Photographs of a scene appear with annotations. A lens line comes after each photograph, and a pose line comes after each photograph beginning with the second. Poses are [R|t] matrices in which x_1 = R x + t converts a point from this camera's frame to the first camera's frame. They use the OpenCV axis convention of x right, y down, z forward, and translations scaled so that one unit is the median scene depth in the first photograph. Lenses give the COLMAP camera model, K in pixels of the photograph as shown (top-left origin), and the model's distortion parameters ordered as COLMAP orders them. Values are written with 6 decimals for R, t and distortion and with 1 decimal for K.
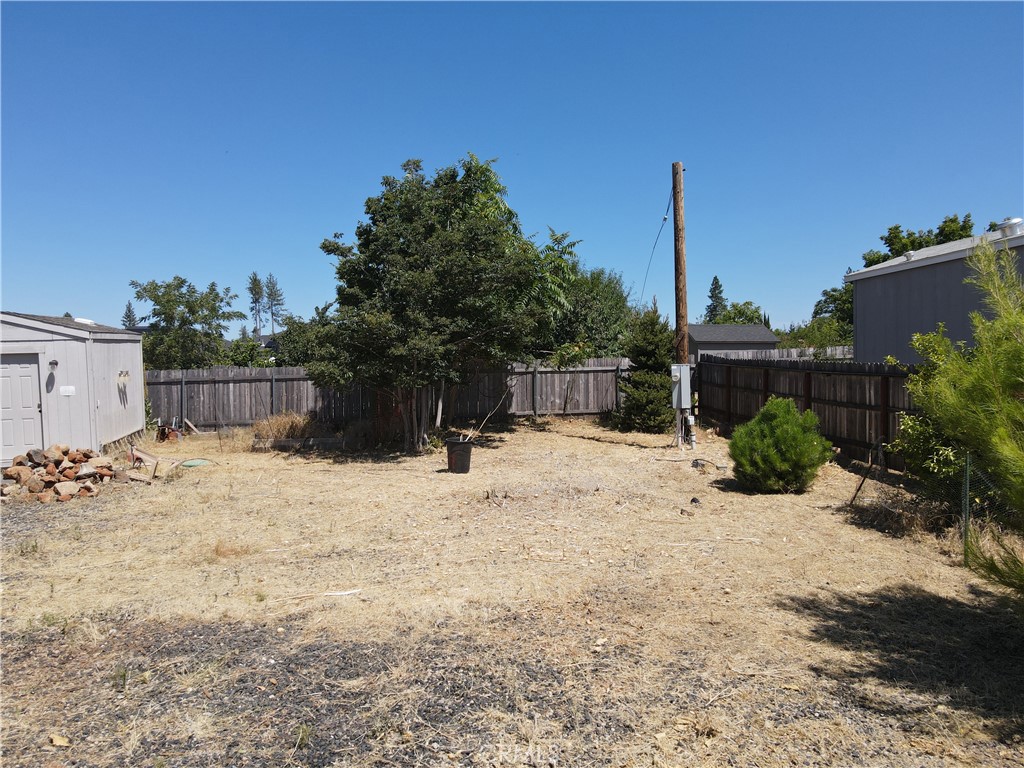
lens RADIAL K [[747.9, 0, 506.9], [0, 747.9, 380.7], [0, 0, 1]] dist [0.031623, -0.019397]
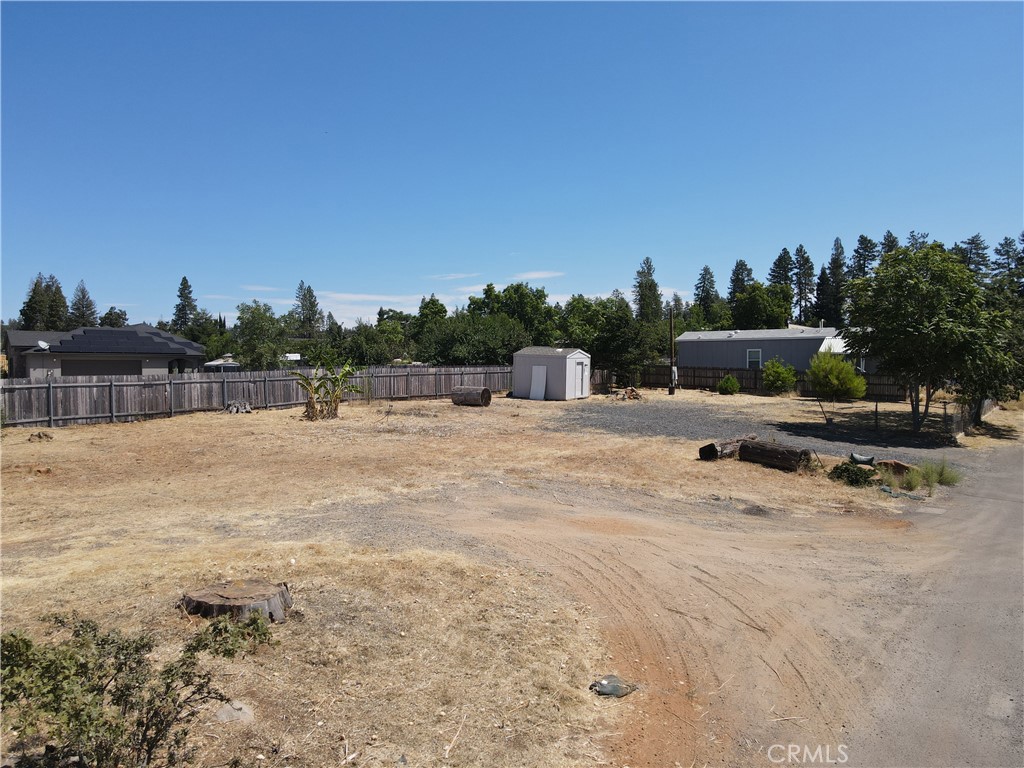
lens RADIAL K [[747.9, 0, 504.1], [0, 747.9, 383.3], [0, 0, 1]] dist [0.031623, -0.019397]
pose [[0.703230, -0.007654, 0.710921, -2.887648], [0.002849, 0.999964, 0.007948, 0.026461], [-0.710957, -0.003564, 0.703226, -0.921460]]
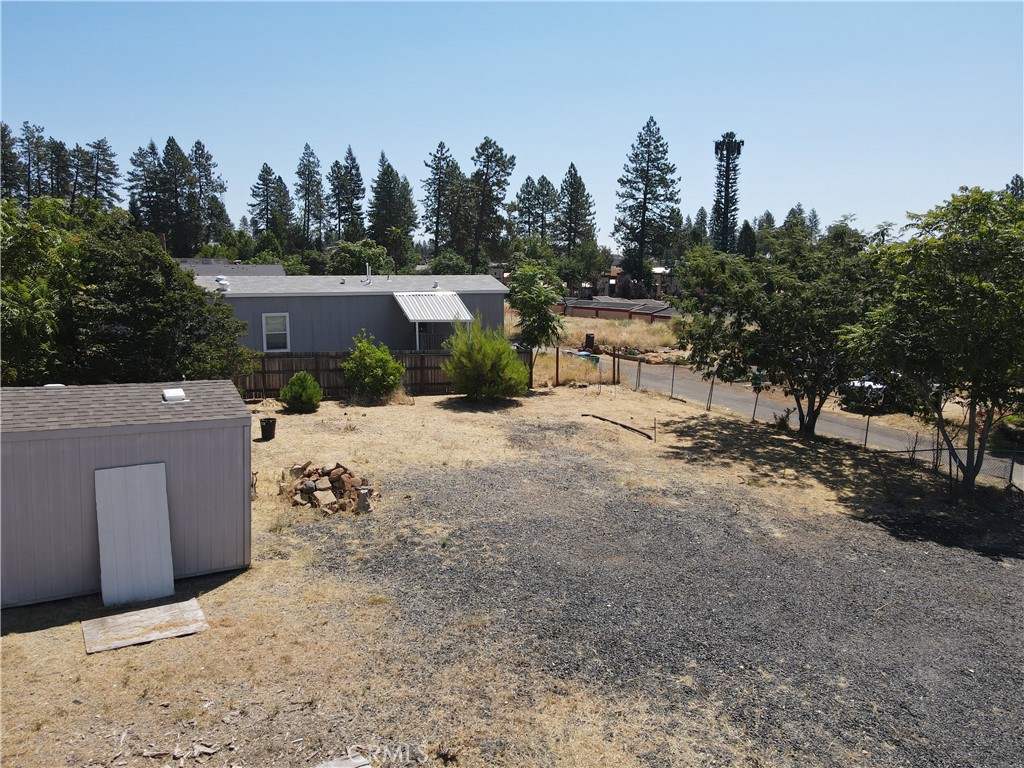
lens RADIAL K [[747.9, 0, 509.8], [0, 747.9, 383.3], [0, 0, 1]] dist [0.031623, -0.019397]
pose [[-0.346800, -0.127674, 0.929209, -1.549817], [0.016415, 0.989714, 0.142114, -0.198826], [-0.937795, 0.064538, -0.341137, 0.903373]]
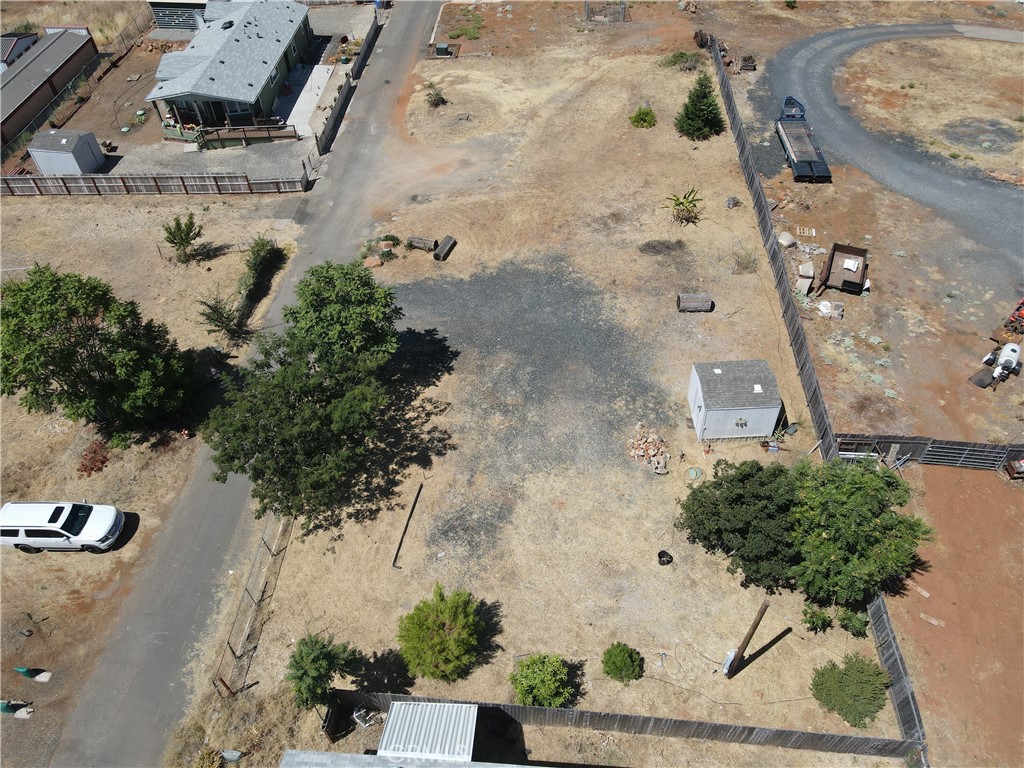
lens RADIAL K [[747.9, 0, 510.7], [0, 747.9, 382.1], [0, 0, 1]] dist [0.031623, -0.019397]
pose [[-0.188274, 0.725512, -0.661956, 1.064960], [-0.014007, 0.671957, 0.740457, -1.821363], [0.982017, 0.148681, -0.116350, 0.599003]]
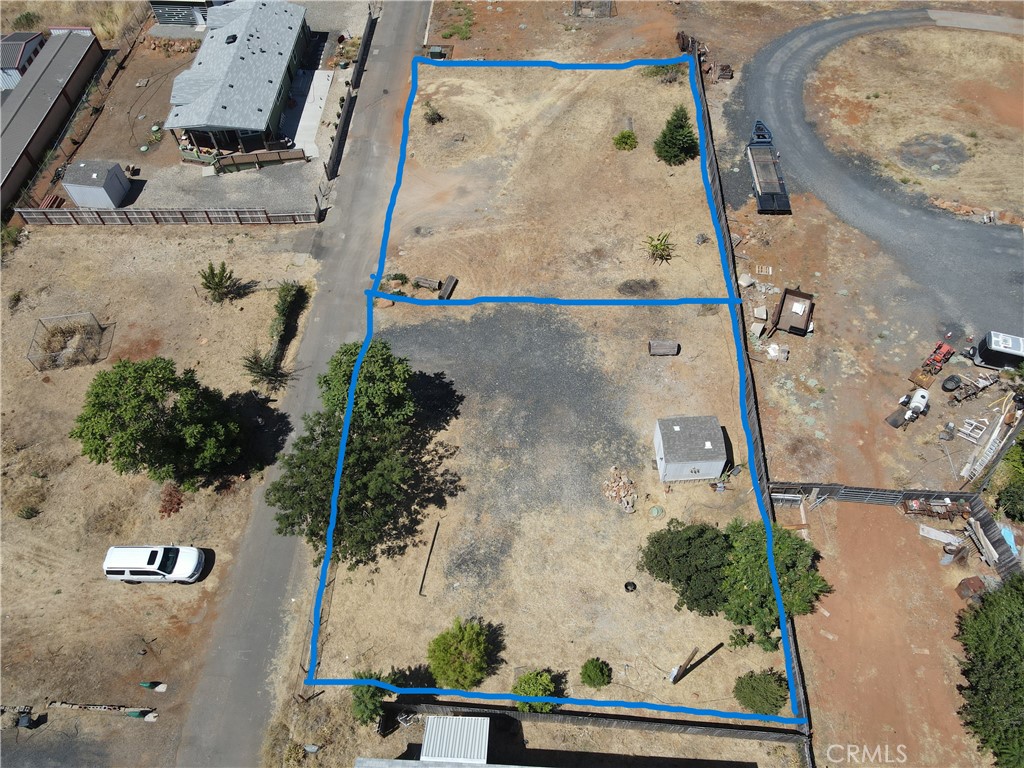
lens RADIAL K [[747.9, 0, 510.8], [0, 747.9, 382.6], [0, 0, 1]] dist [0.031623, -0.019397]
pose [[-0.171679, 0.817543, -0.549682, 0.910991], [-0.010889, 0.556357, 0.830872, -2.615806], [0.985093, 0.148629, -0.086613, 0.550858]]
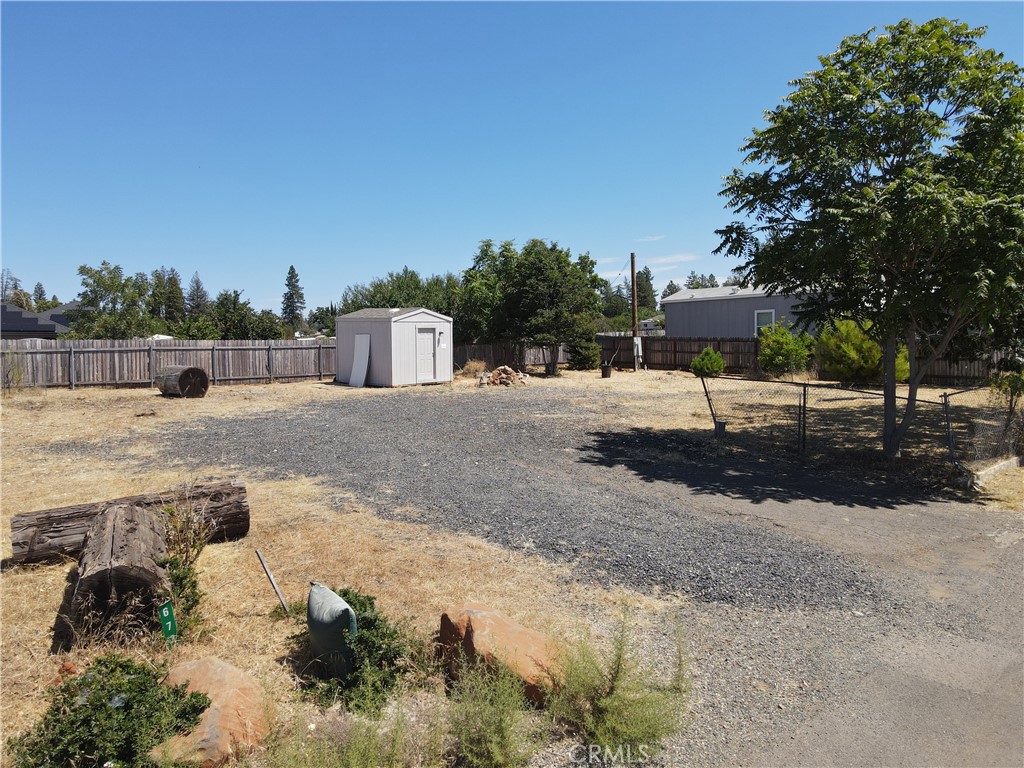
lens RADIAL K [[747.9, 0, 505.3], [0, 747.9, 387.0], [0, 0, 1]] dist [0.031623, -0.019397]
pose [[0.821365, -0.026753, 0.569775, -1.526338], [0.011833, 0.999484, 0.029871, 0.062145], [-0.570280, -0.017793, 0.821258, -0.754556]]
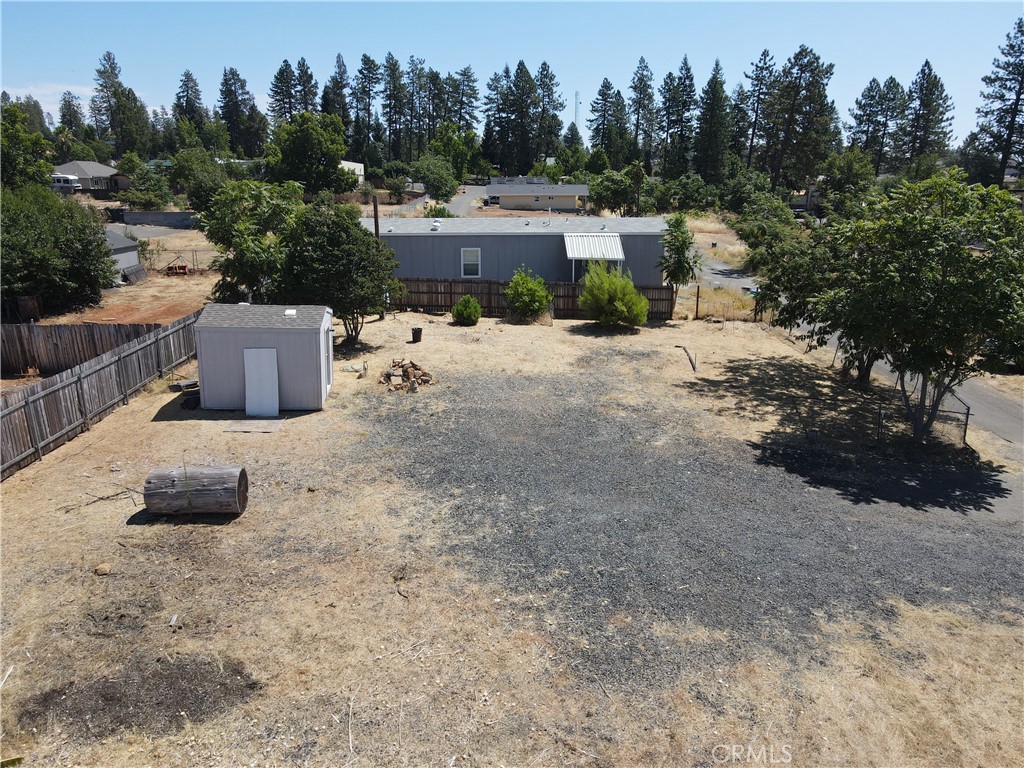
lens RADIAL K [[747.9, 0, 507.9], [0, 747.9, 378.6], [0, 0, 1]] dist [0.031623, -0.019397]
pose [[0.104250, -0.245509, 0.963772, -2.107254], [0.012643, 0.969302, 0.245550, -0.312795], [-0.994471, -0.013413, 0.104154, 0.375637]]
